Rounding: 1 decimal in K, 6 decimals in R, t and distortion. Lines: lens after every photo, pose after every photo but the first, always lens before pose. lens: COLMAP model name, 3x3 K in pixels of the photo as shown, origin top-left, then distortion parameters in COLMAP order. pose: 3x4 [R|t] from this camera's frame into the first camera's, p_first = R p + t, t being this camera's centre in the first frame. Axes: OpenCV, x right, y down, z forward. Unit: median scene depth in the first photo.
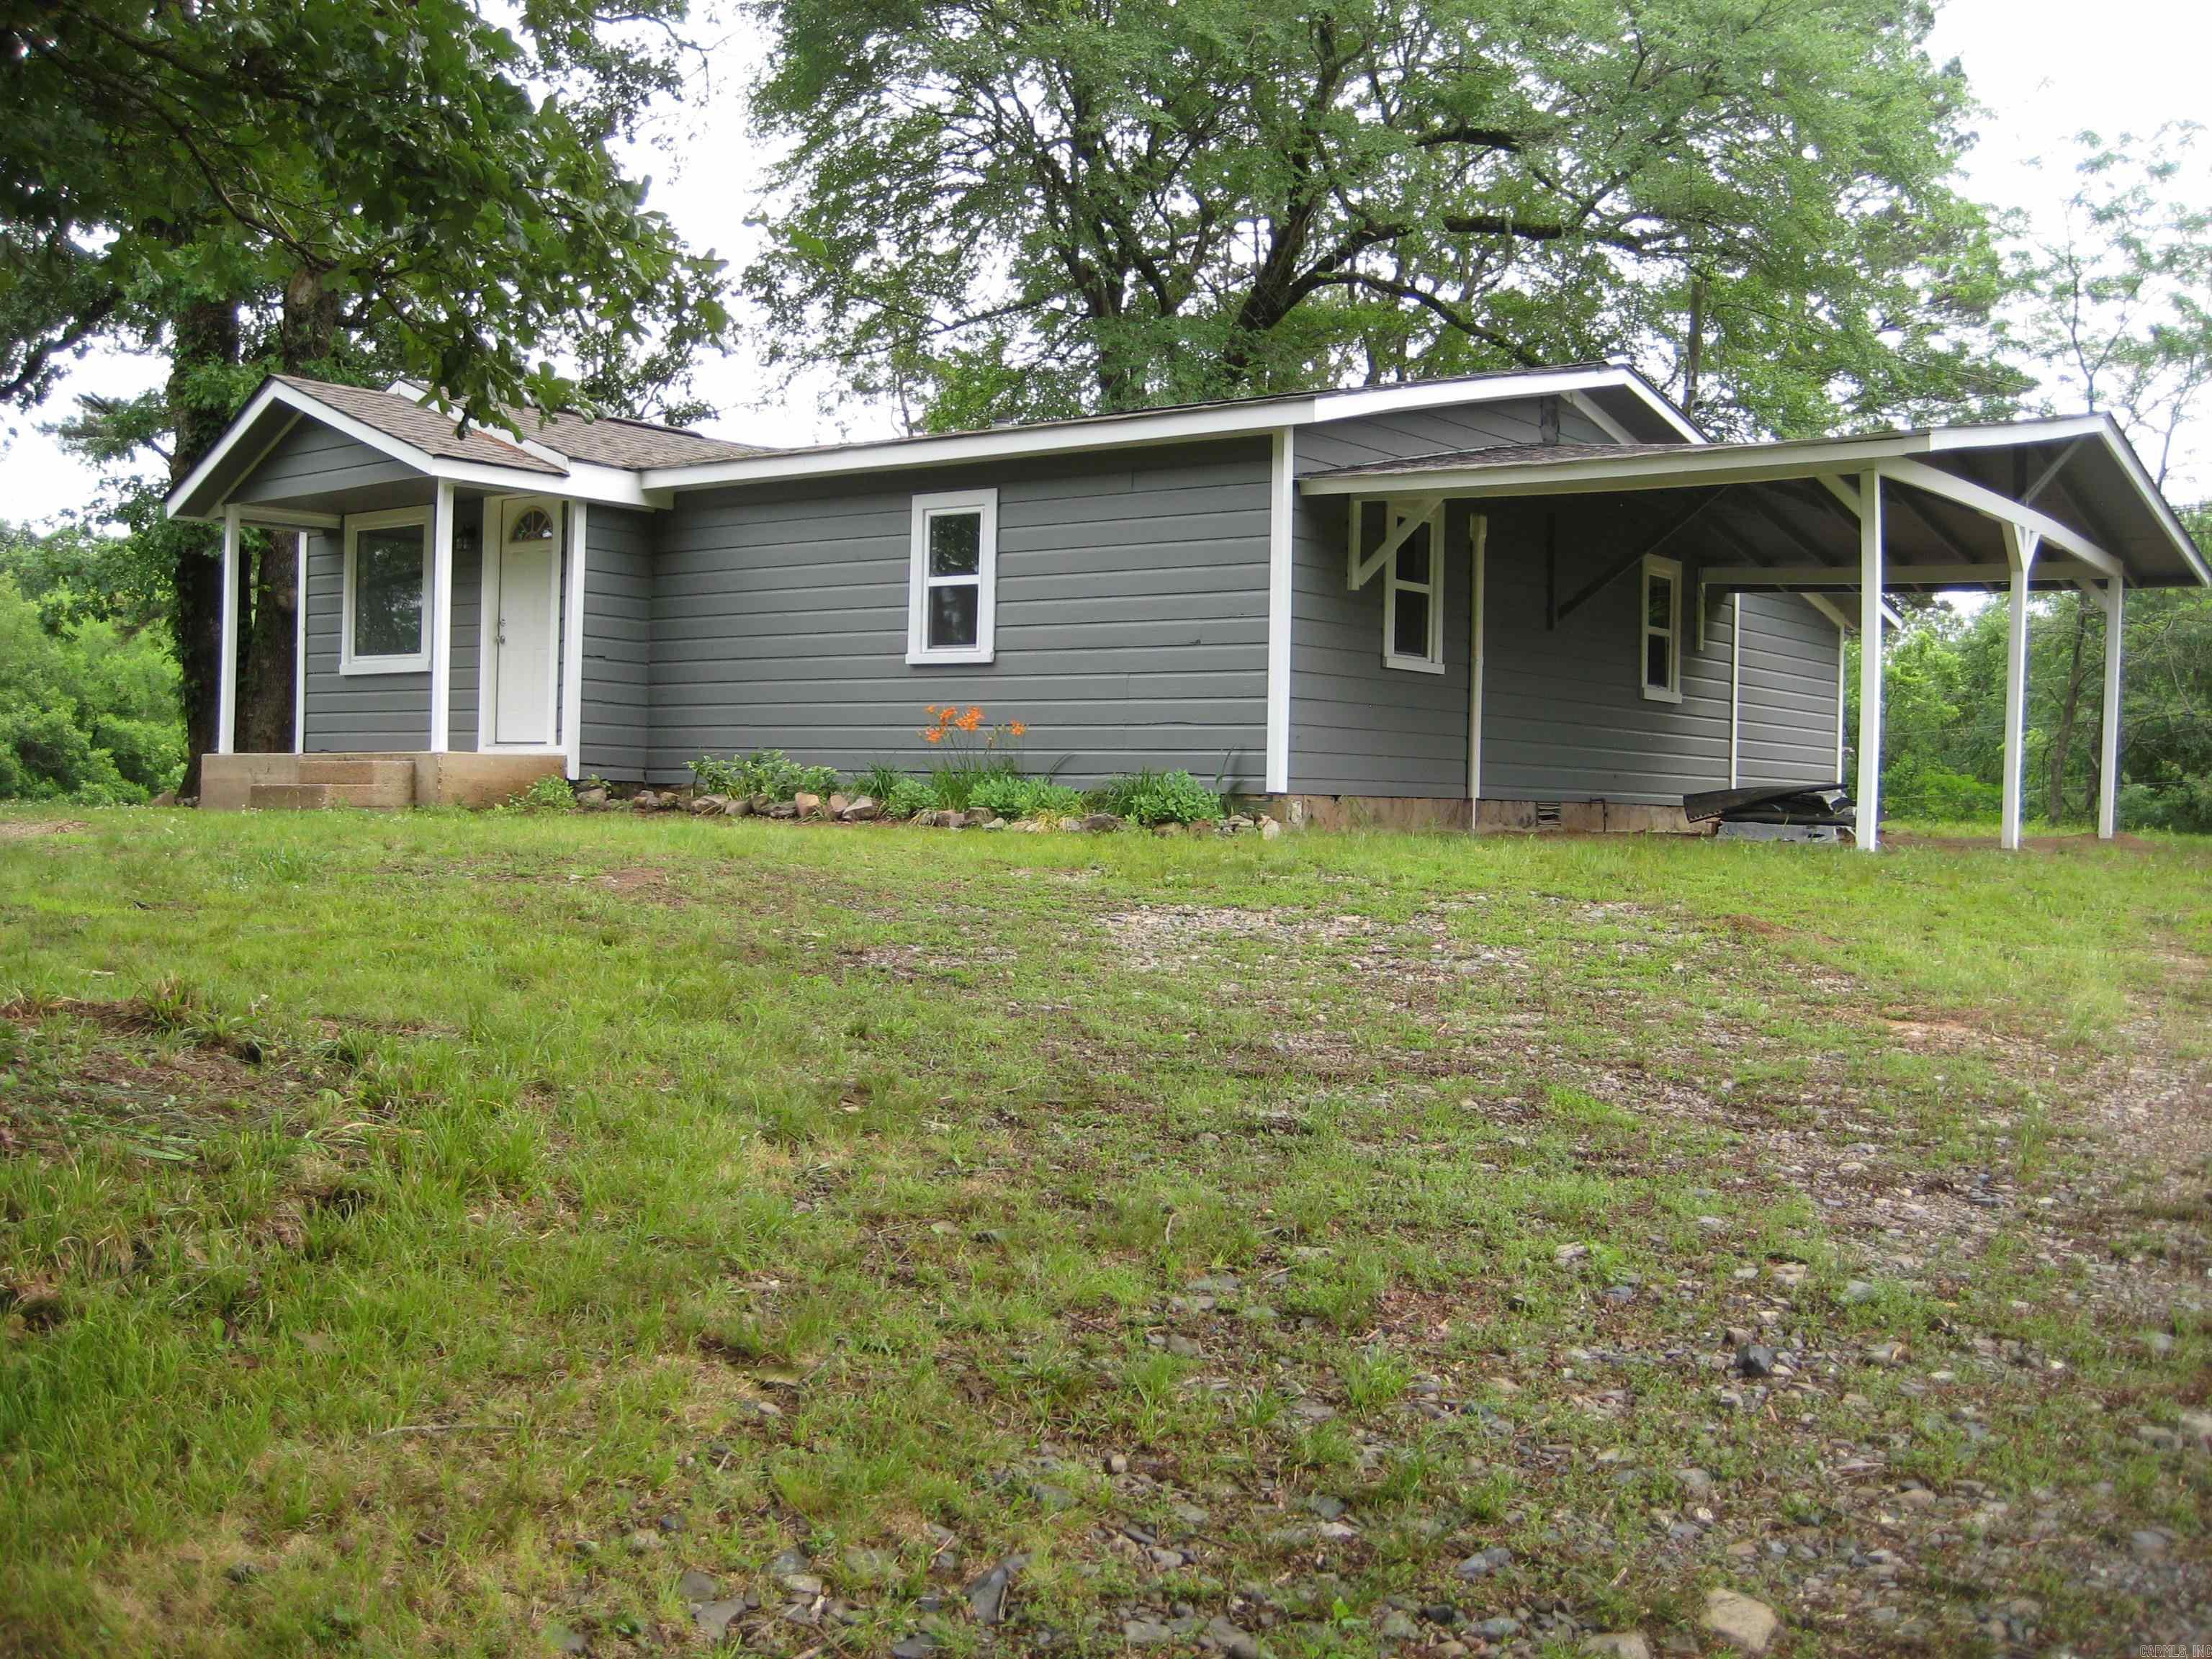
lens RADIAL K [[2278.9, 0, 1106.0], [0, 2278.9, 829.5], [0, 0, 1]] dist [-0.121488, 0.008762]
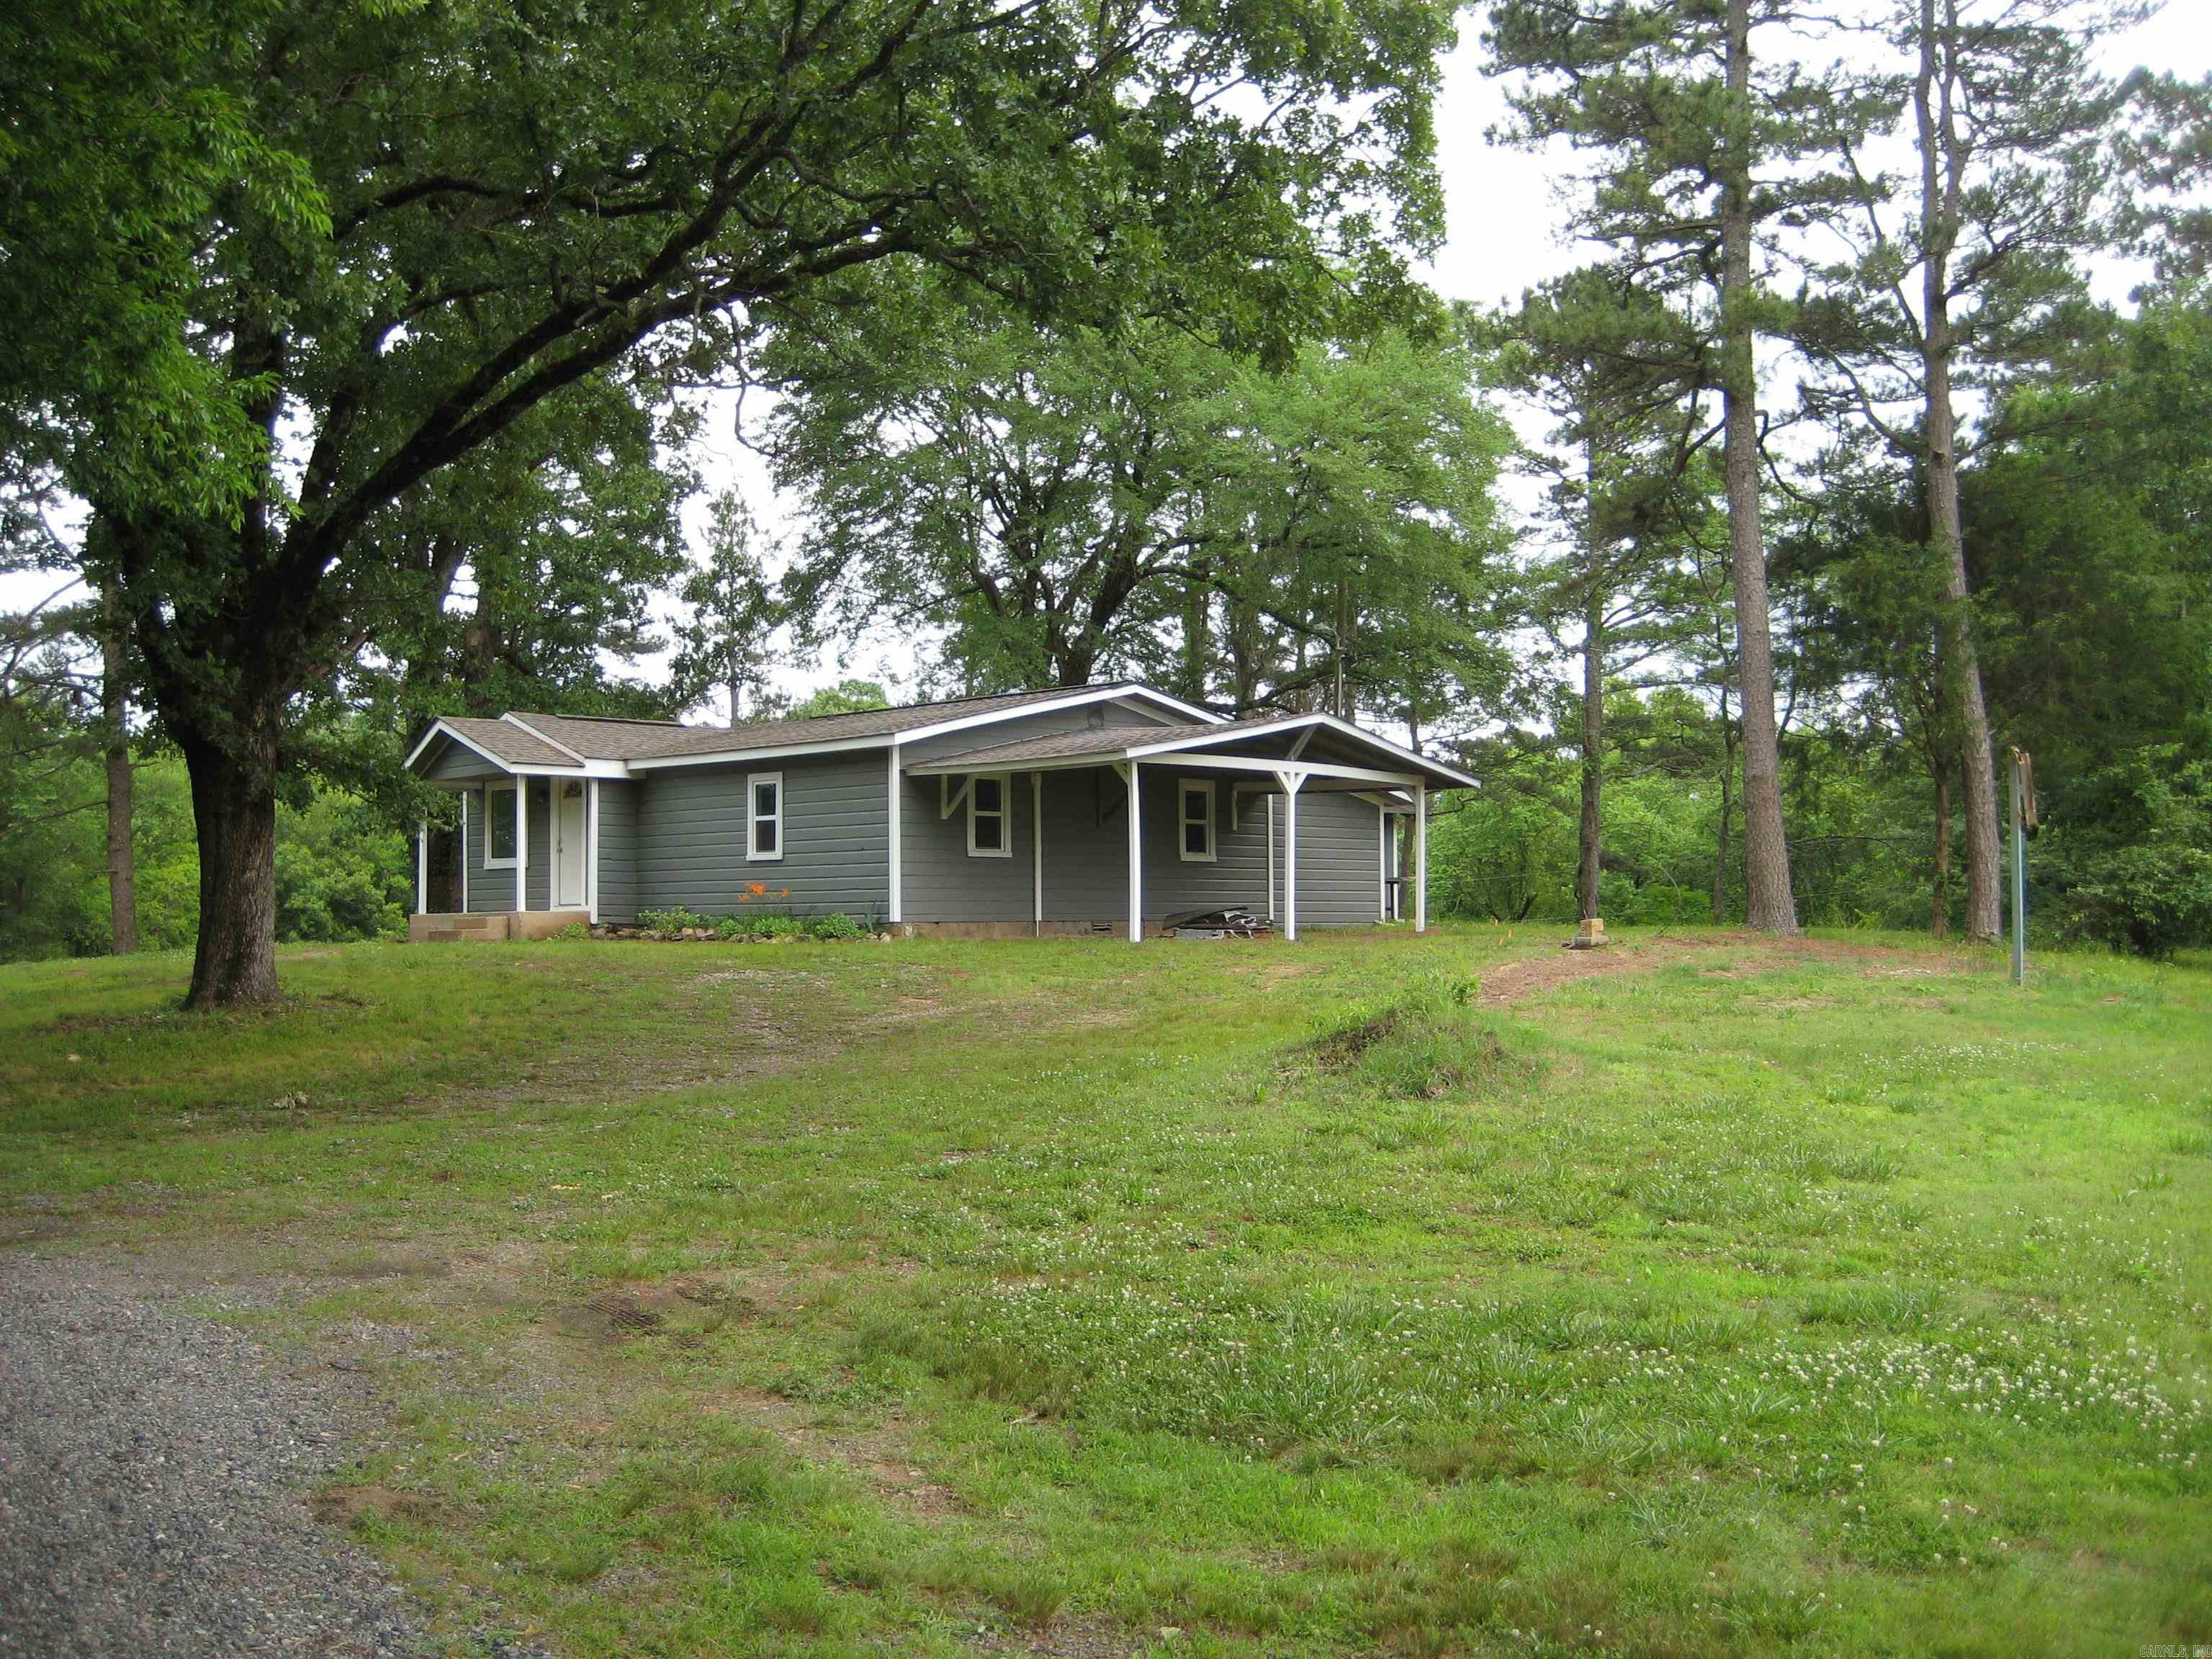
lens RADIAL K [[2252.2, 0, 1106.0], [0, 2252.2, 829.5], [0, 0, 1]] dist [-0.097316, -0.003186]
pose [[0.991539, -0.033949, -0.125294, 0.451802], [0.027147, 0.998084, -0.055600, 0.016348], [0.126941, 0.051728, 0.990561, -0.860129]]
